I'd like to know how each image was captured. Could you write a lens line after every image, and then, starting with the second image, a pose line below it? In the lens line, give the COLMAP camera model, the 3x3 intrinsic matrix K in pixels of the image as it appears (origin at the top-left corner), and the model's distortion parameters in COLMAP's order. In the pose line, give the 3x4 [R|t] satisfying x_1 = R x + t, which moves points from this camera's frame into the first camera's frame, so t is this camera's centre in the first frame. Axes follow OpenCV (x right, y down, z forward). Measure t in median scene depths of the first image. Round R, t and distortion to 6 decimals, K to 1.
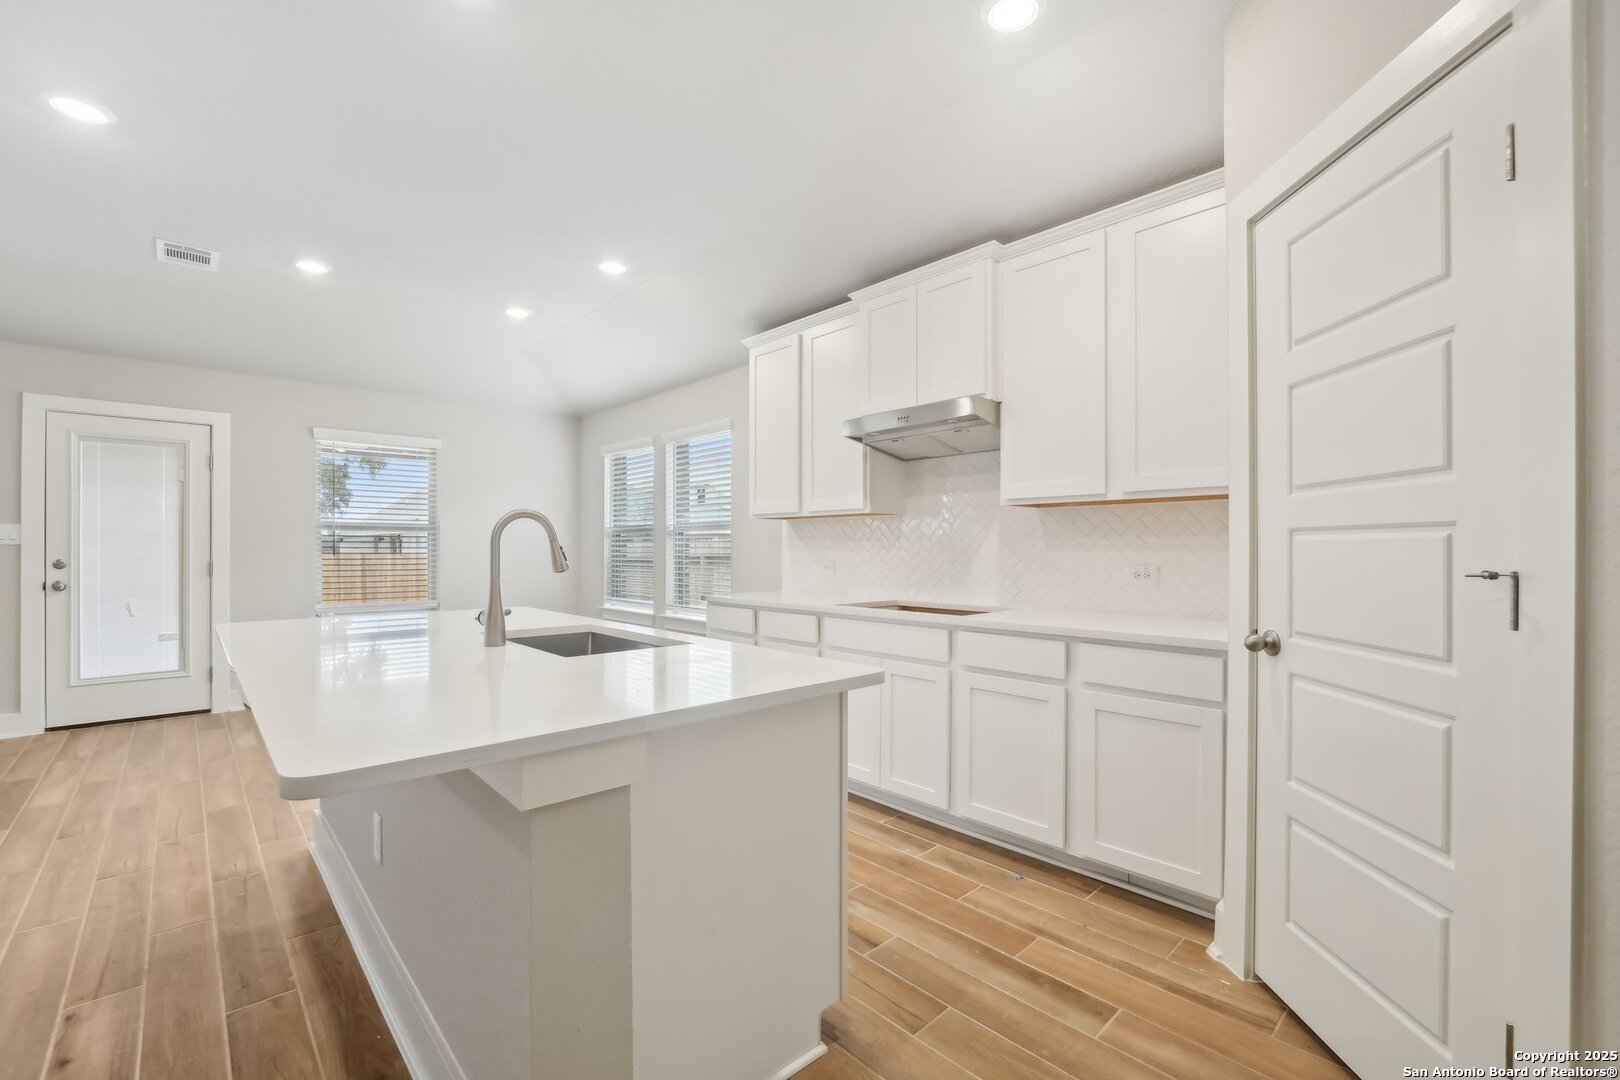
lens RADIAL K [[691.4, 0, 807.7], [0, 691.4, 547.0], [0, 0, 1]] dist [-0.034916, 0.009824]
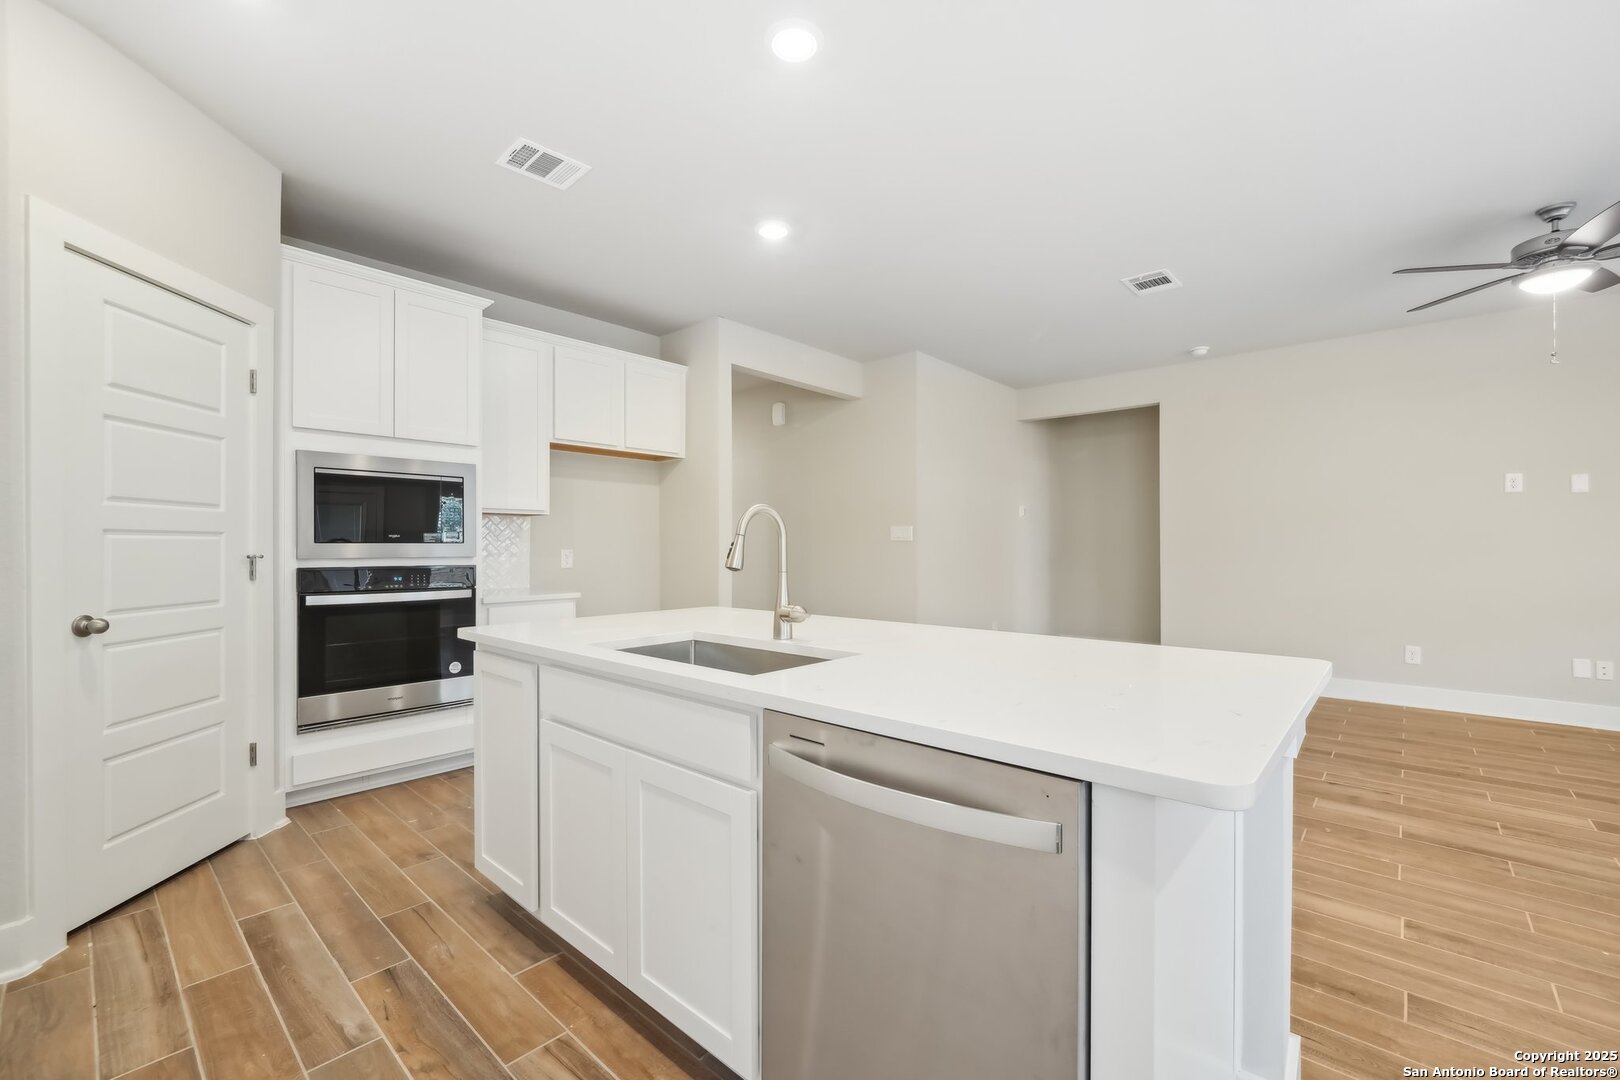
lens RADIAL K [[673.2, 0, 814.3], [0, 673.2, 546.4], [0, 0, 1]] dist [0.000097, 0.000325]
pose [[-0.994964, 0.000855, -0.100227, -0.252294], [0.000877, 1.000000, -0.000170, 0.003055], [0.100227, -0.000257, -0.994965, 1.277342]]
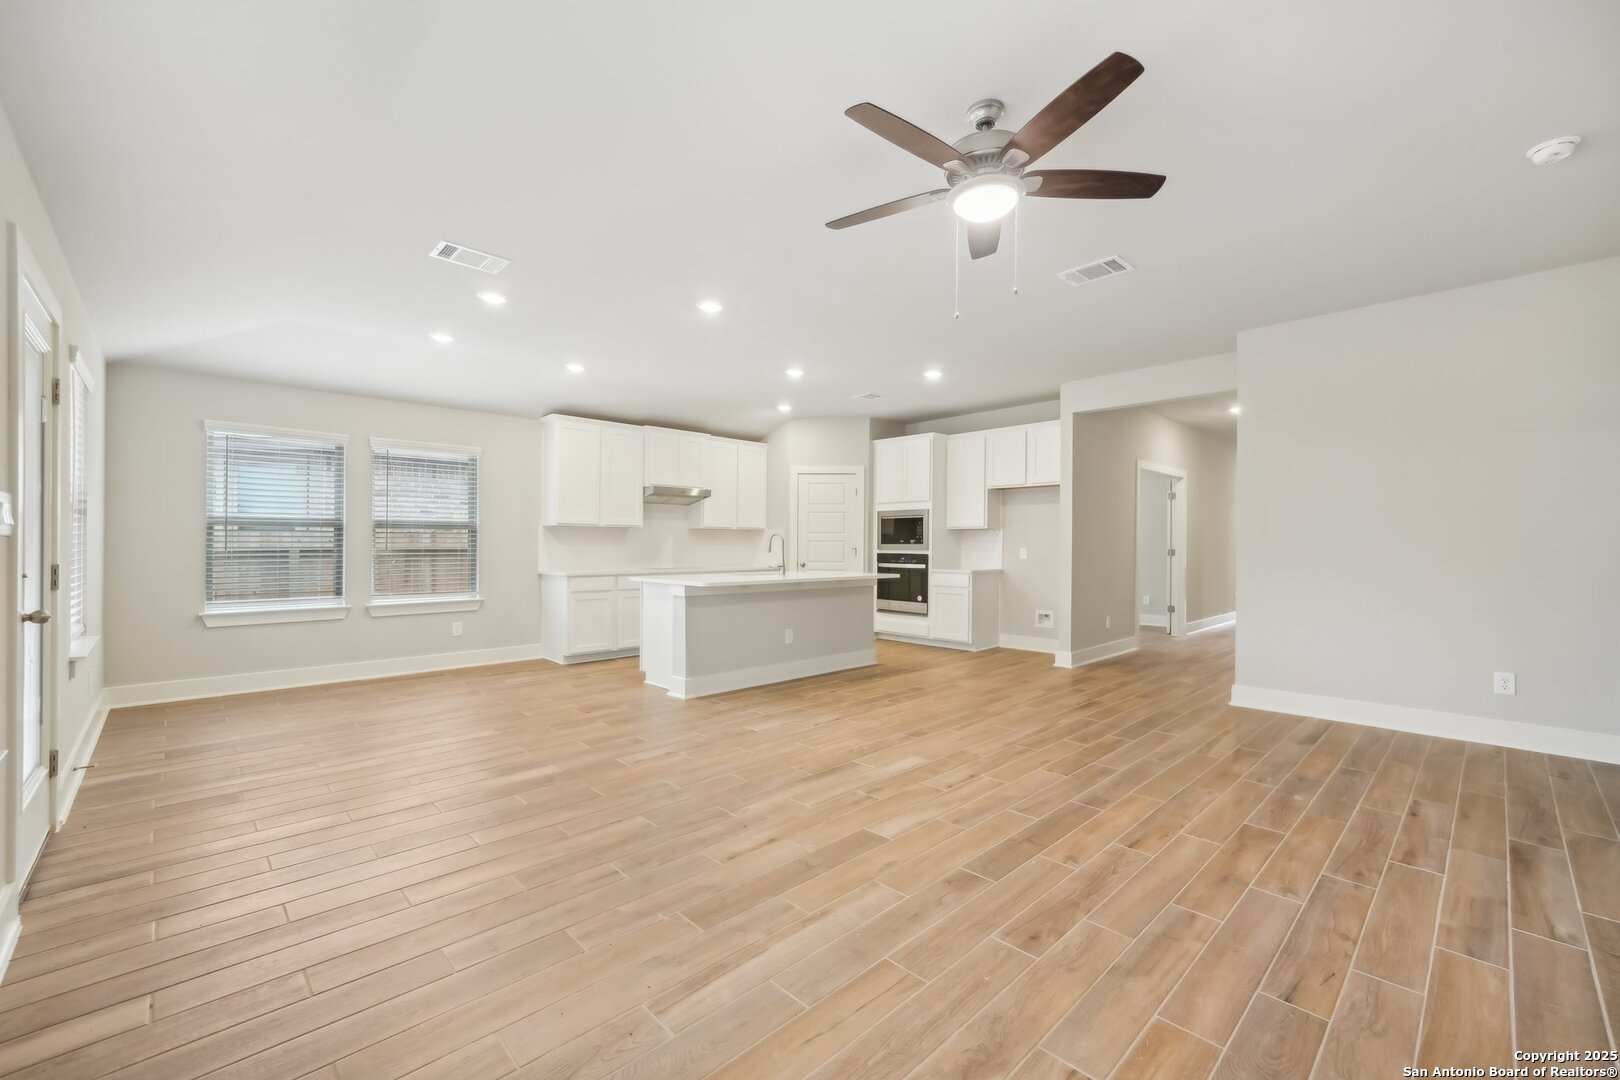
lens RADIAL K [[664.7, 0, 811.5], [0, 664.7, 541.1], [0, 0, 1]] dist [0.001137, -0.000129]
pose [[-0.020988, 0.005487, 0.999765, -2.260402], [-0.004748, 0.999973, -0.005588, 0.001306], [-0.999768, -0.004864, -0.020961, 0.584587]]
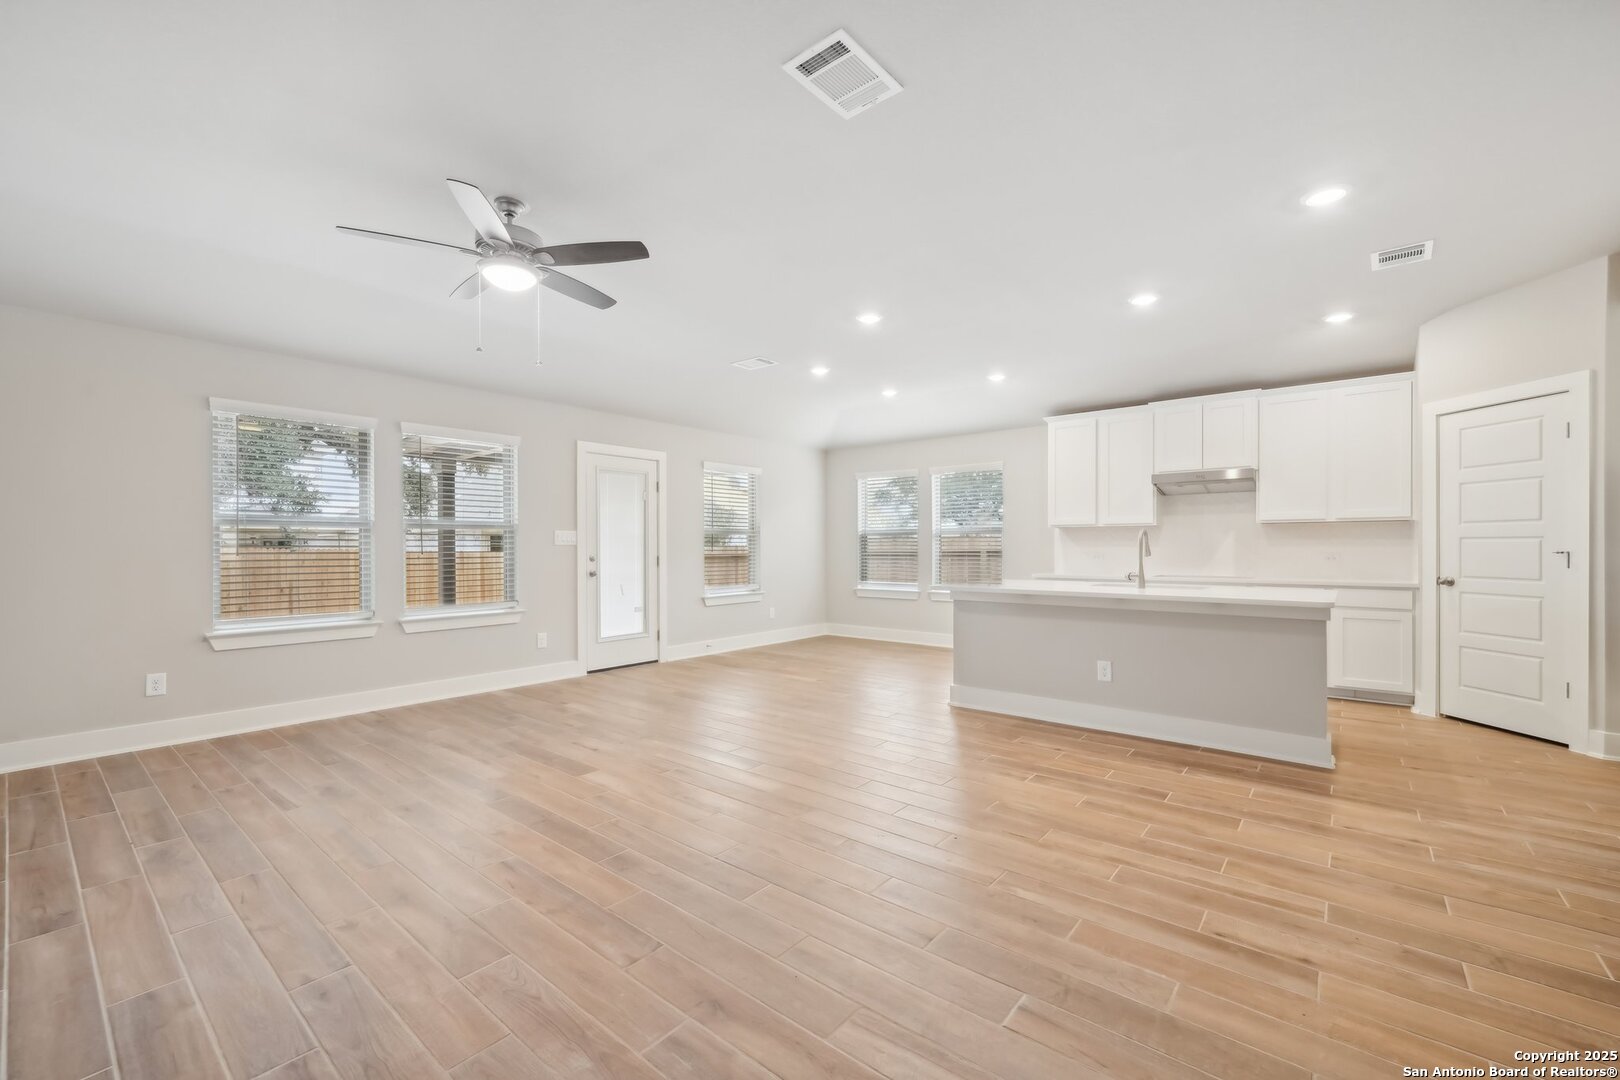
lens RADIAL K [[666.0, 0, 808.8], [0, 666.0, 549.8], [0, 0, 1]] dist [-0.000090, 0.000689]
pose [[0.991555, -0.004143, 0.129619, -1.167823], [0.003181, 0.999966, 0.007629, -0.003337], [-0.129646, -0.007152, 0.991535, -0.676270]]
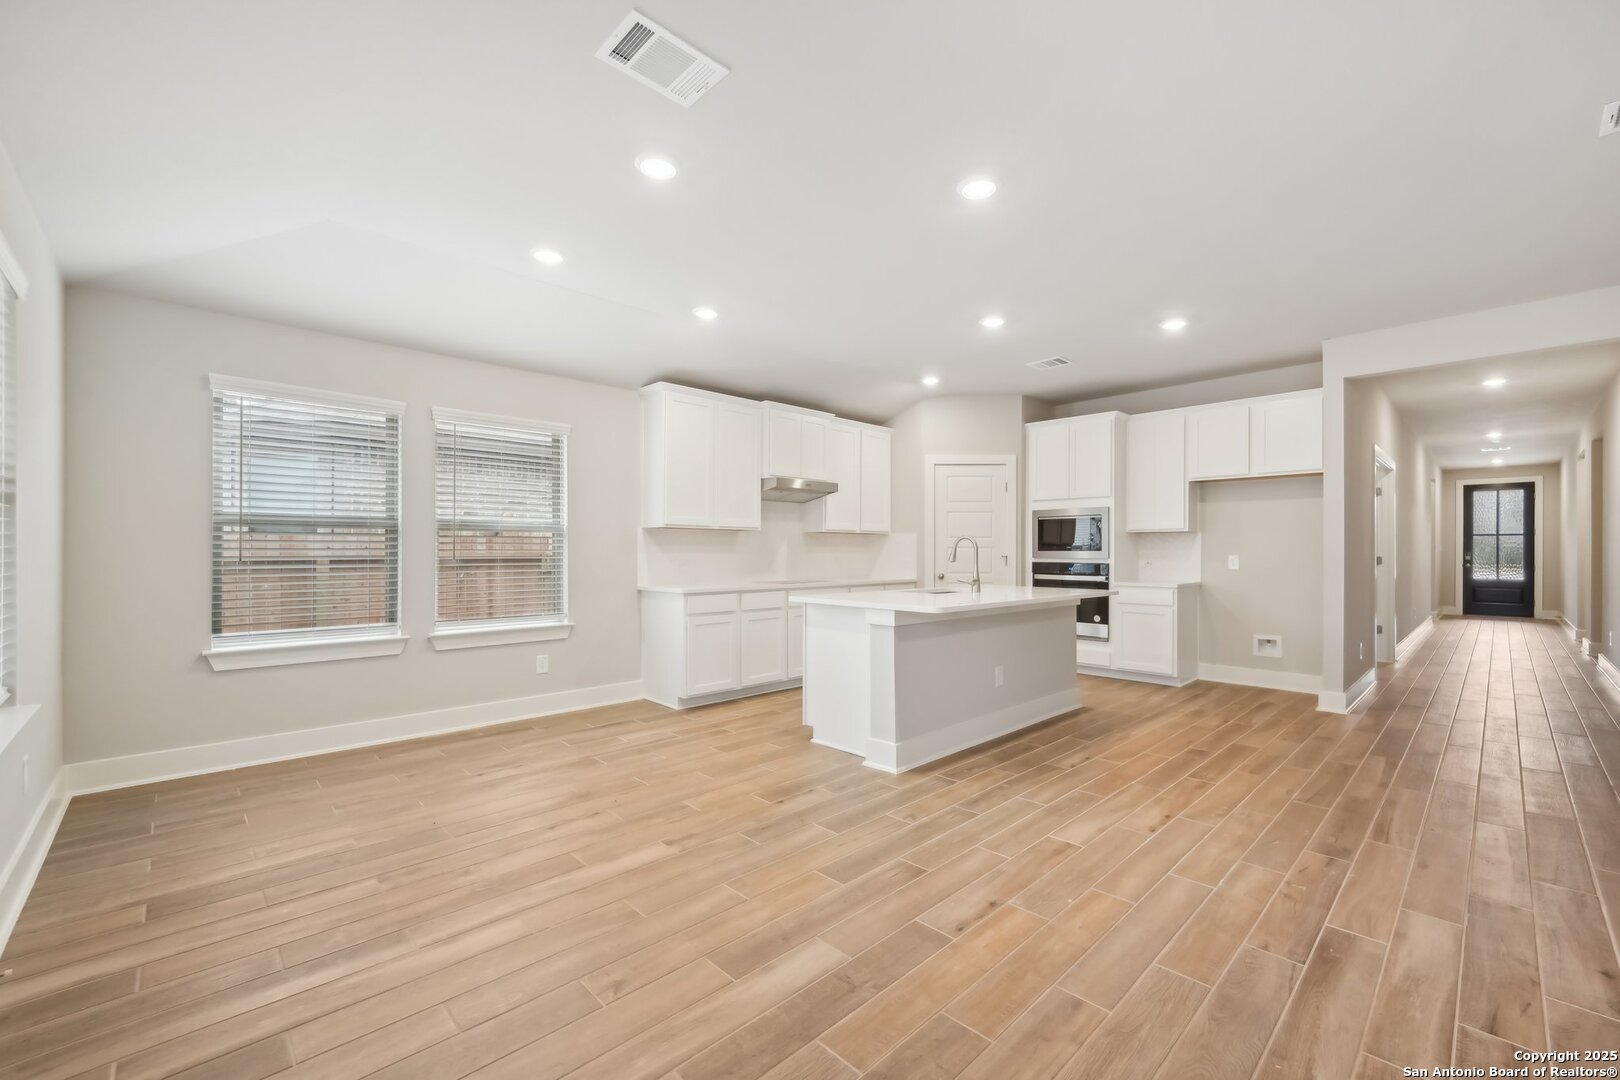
lens RADIAL K [[666.0, 0, 808.8], [0, 666.0, 549.8], [0, 0, 1]] dist [-0.000090, 0.000689]
pose [[-0.017204, 0.002696, 0.999848, -1.763180], [-0.003592, 0.999990, -0.002758, 0.002038], [-0.999846, -0.003639, -0.017194, 1.026771]]
